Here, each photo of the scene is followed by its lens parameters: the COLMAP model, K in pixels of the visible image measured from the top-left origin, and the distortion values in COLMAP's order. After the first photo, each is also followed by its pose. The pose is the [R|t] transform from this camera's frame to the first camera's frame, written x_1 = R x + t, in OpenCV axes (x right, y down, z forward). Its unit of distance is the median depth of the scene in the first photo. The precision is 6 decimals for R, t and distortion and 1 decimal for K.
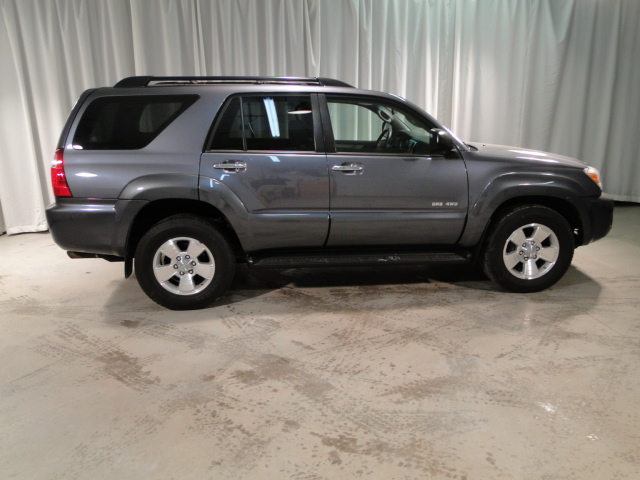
lens RADIAL K [[486.8, 0, 320.0], [0, 486.8, 240.0], [0, 0, 1]] dist [-0.001636, -0.006906]
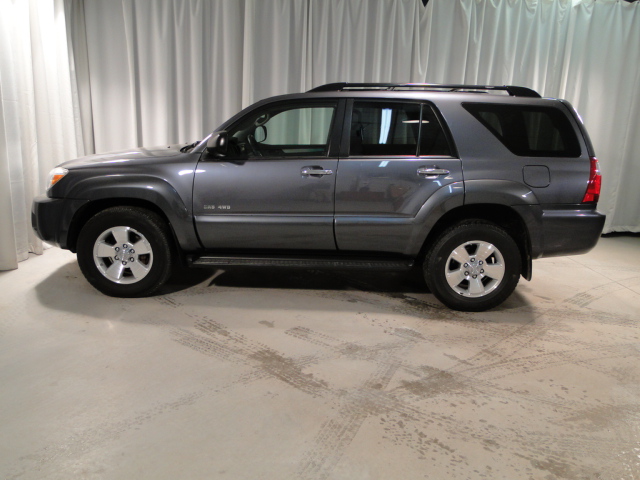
lens RADIAL K [[478.4, 0, 317.0], [0, 478.4, 248.0], [0, 0, 1]] dist [0.001300, -0.005768]
pose [[0.996785, 0.071163, -0.036822, -0.315309], [-0.070976, 0.997458, 0.006353, 0.005579], [0.037180, -0.003719, 0.999302, 0.022297]]
